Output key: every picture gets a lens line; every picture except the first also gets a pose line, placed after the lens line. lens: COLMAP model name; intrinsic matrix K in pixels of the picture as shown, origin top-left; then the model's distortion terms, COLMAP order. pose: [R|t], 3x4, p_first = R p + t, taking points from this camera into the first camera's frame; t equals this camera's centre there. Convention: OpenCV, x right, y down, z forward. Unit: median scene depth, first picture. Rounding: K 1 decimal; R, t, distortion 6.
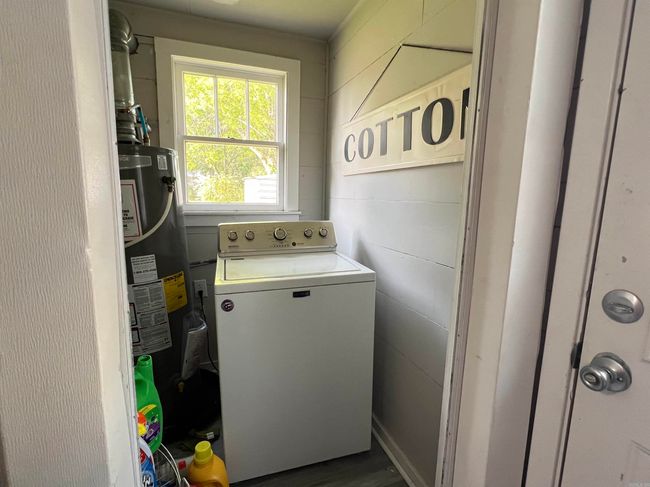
lens RADIAL K [[319.6, 0, 325.0], [0, 319.6, 243.5], [0, 0, 1]] dist [-0.003850, -0.000630]
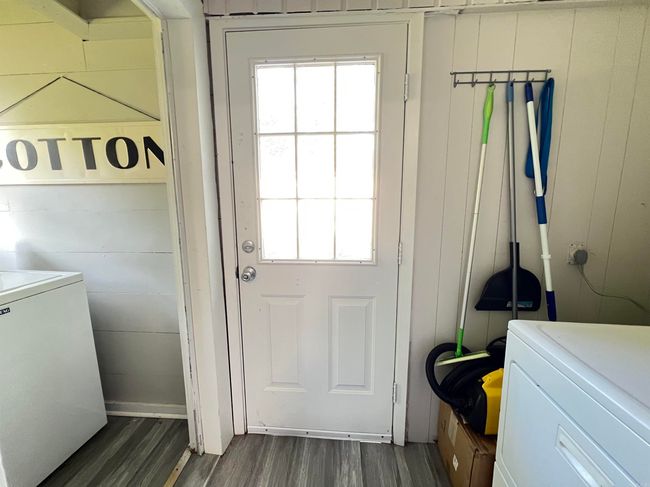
lens RADIAL K [[265.8, 0, 325.0], [0, 265.8, 243.5], [0, 0, 1]] dist [-0.001067, -0.000074]
pose [[0.398622, -0.164925, 0.902164, -0.388126], [0.151567, 0.982018, 0.112553, 0.012102], [-0.904504, 0.091872, 0.416452, -0.236556]]
